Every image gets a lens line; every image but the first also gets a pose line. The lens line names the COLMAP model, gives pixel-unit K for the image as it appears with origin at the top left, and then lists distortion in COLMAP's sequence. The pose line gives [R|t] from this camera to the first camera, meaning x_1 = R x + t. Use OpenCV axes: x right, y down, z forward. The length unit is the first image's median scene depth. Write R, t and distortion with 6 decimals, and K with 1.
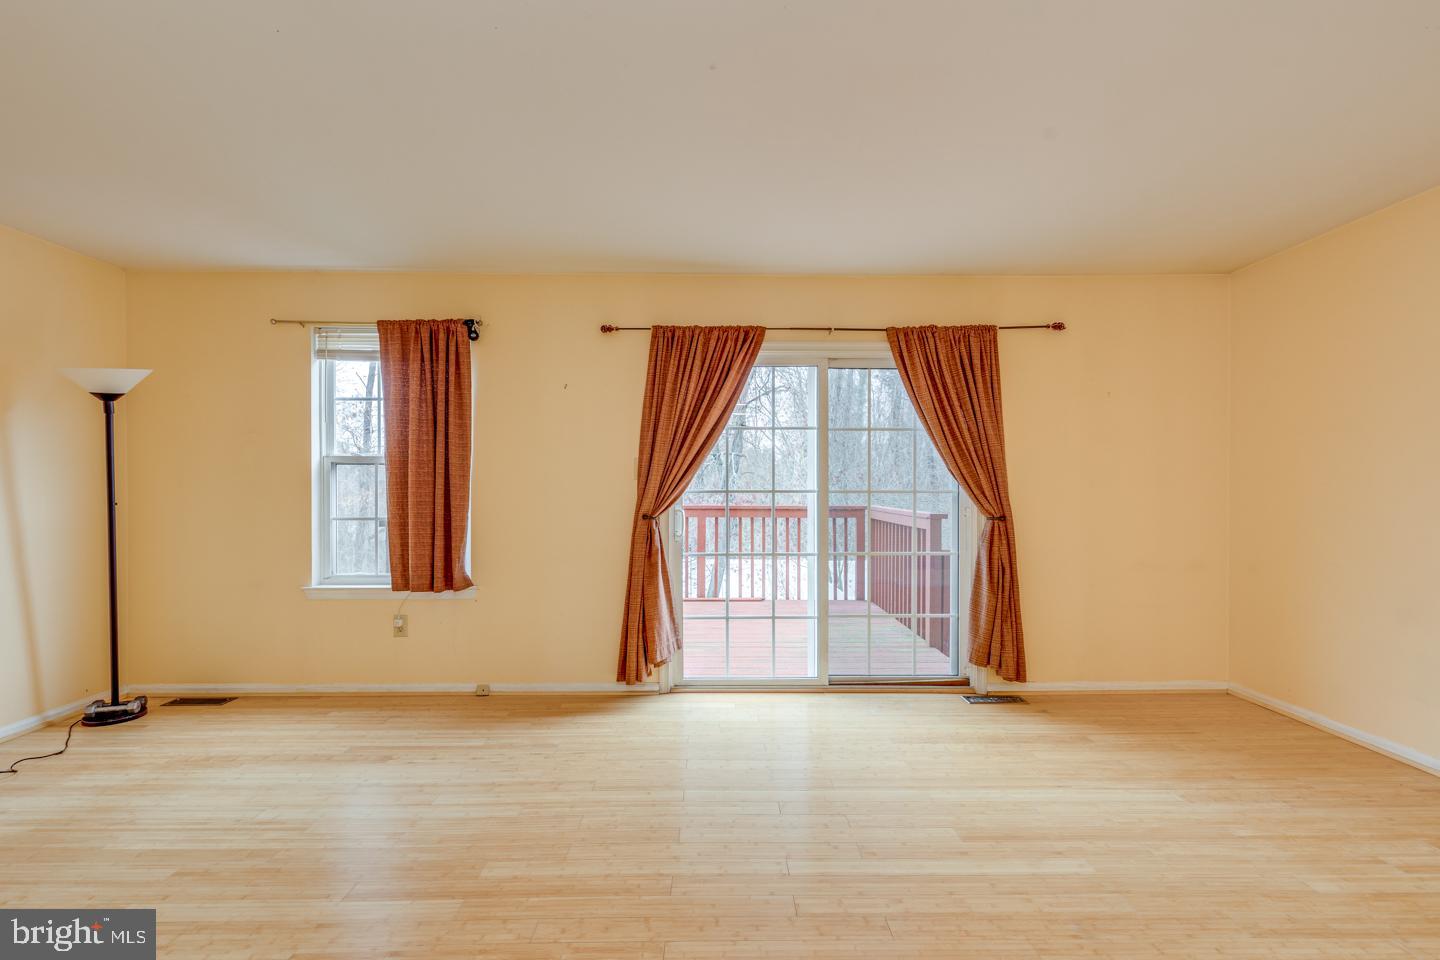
lens RADIAL K [[645.8, 0, 721.1], [0, 645.8, 492.5], [0, 0, 1]] dist [0.004795, -0.000074]
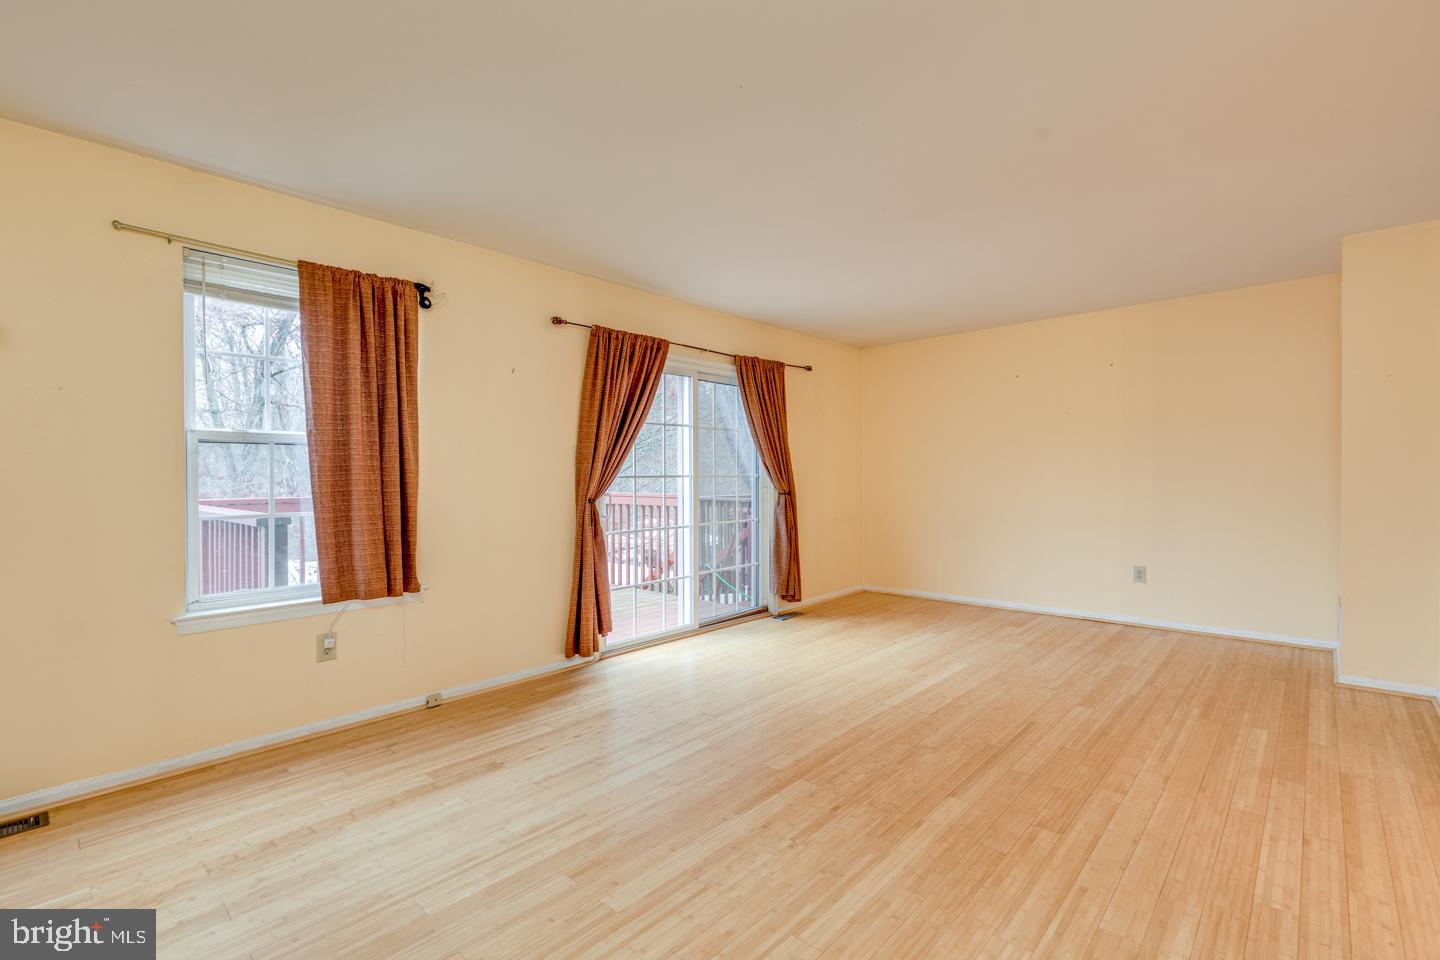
lens RADIAL K [[645.8, 0, 709.9], [0, 645.8, 476.5], [0, 0, 1]] dist [0.004795, -0.000074]
pose [[0.693130, -0.006760, 0.720781, -0.758058], [0.011037, 0.999938, -0.001235, 0.001376], [-0.720728, 0.008811, 0.693162, 0.103409]]
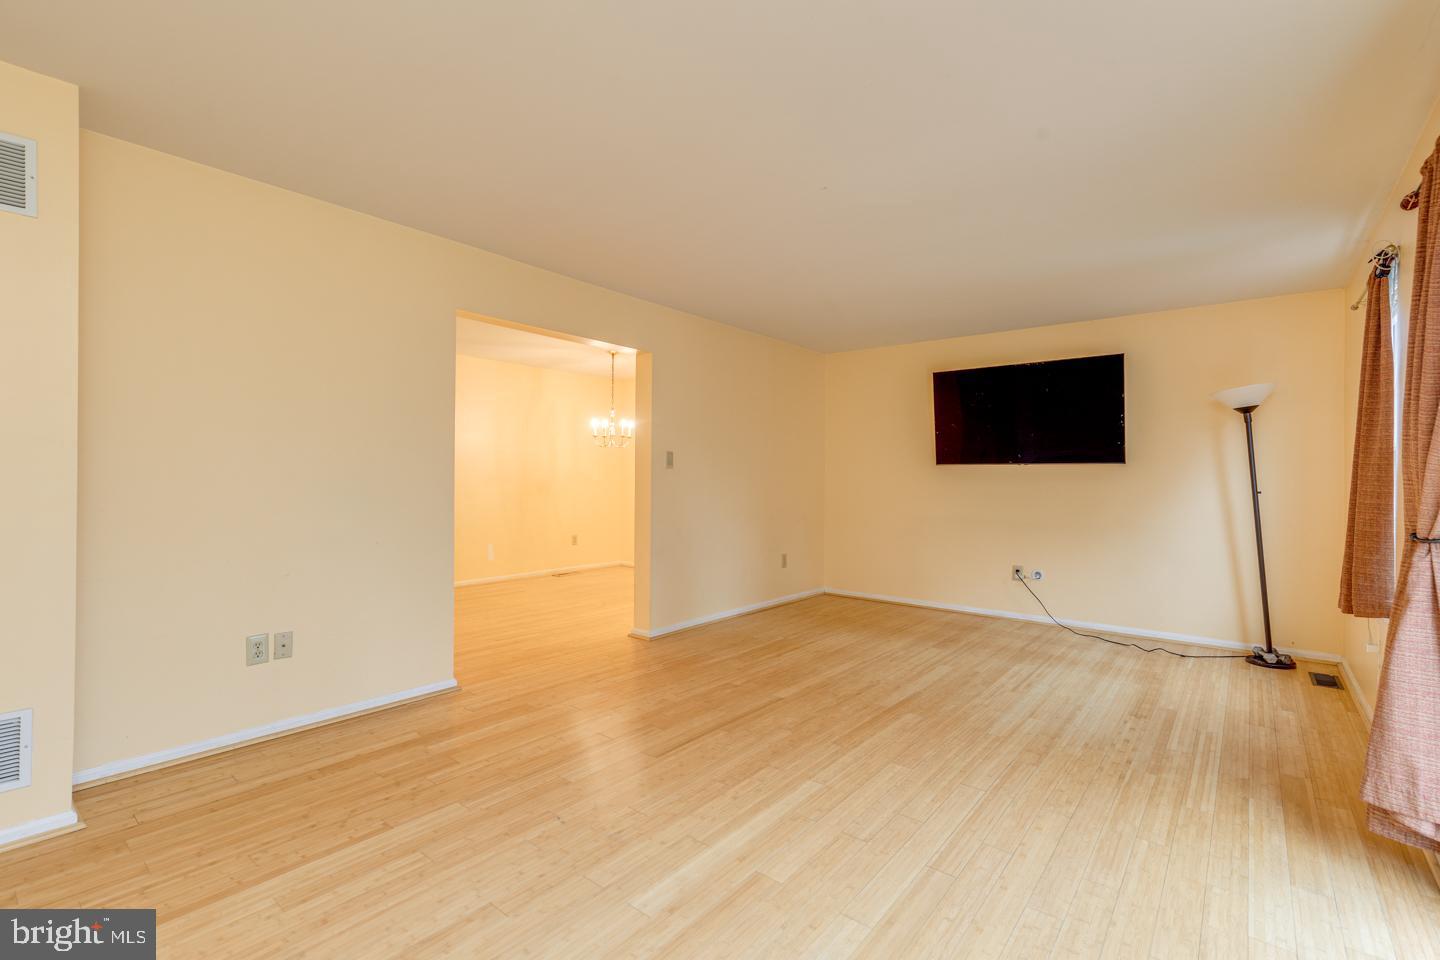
lens RADIAL K [[645.8, 0, 721.1], [0, 645.8, 476.0], [0, 0, 1]] dist [0.004795, -0.000074]
pose [[-0.634923, -0.005160, -0.772558, 0.645158], [-0.014582, 0.999880, 0.005307, -0.004480], [0.772438, 0.014635, -0.634922, 0.897098]]
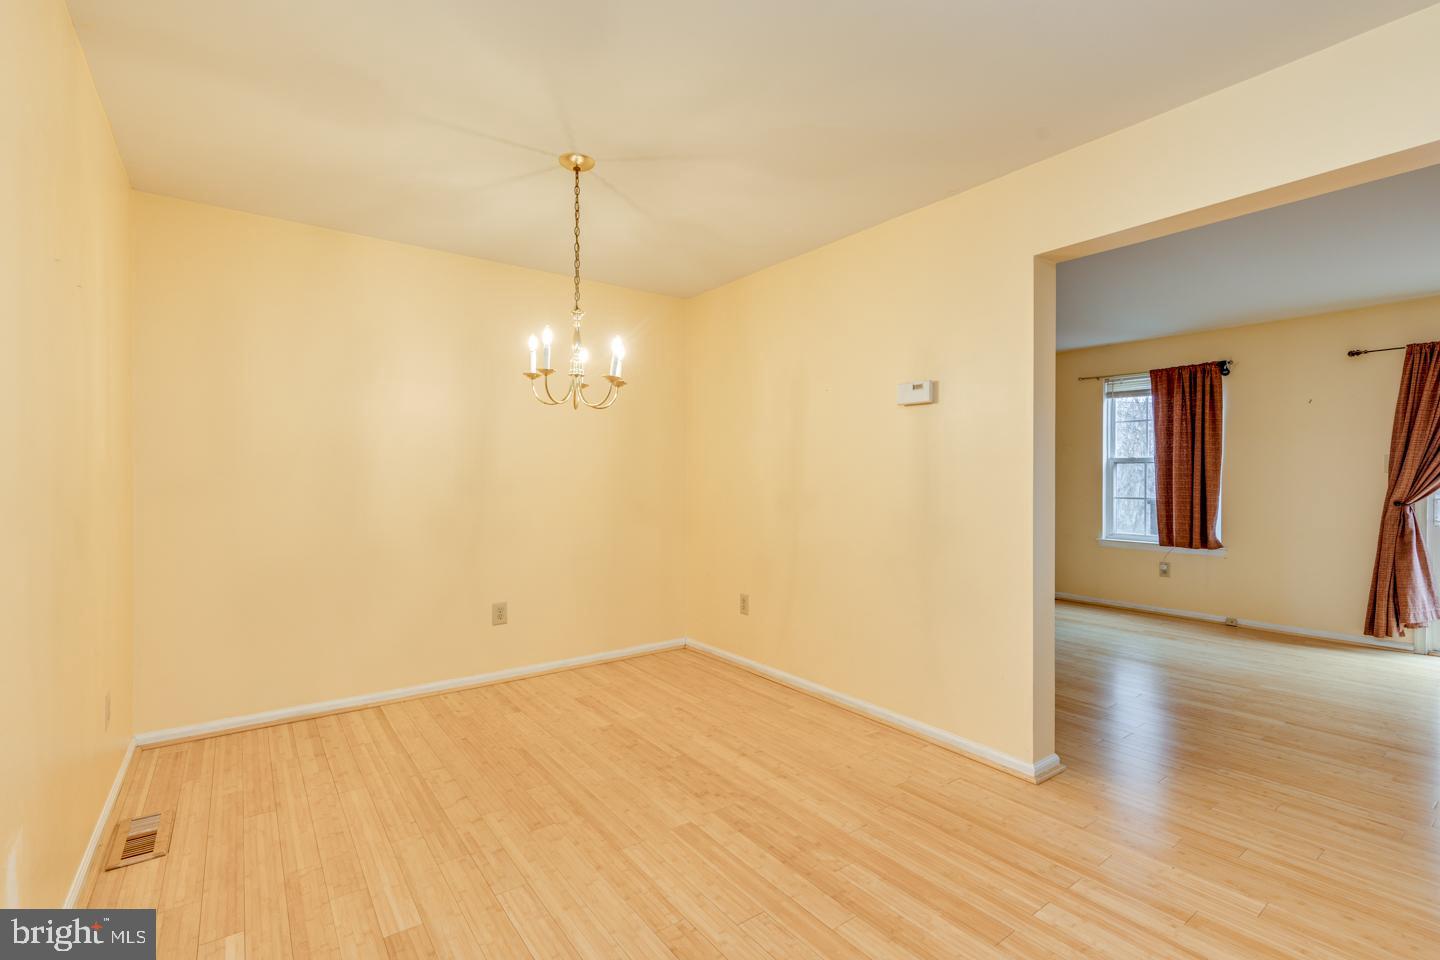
lens RADIAL K [[645.8, 0, 726.4], [0, 645.8, 475.1], [0, 0, 1]] dist [0.004795, -0.000074]
pose [[0.589609, 0.002205, -0.807686, 0.123783], [-0.009472, 0.999946, -0.004185, 0.001516], [0.807633, 0.010118, 0.589598, -0.735443]]
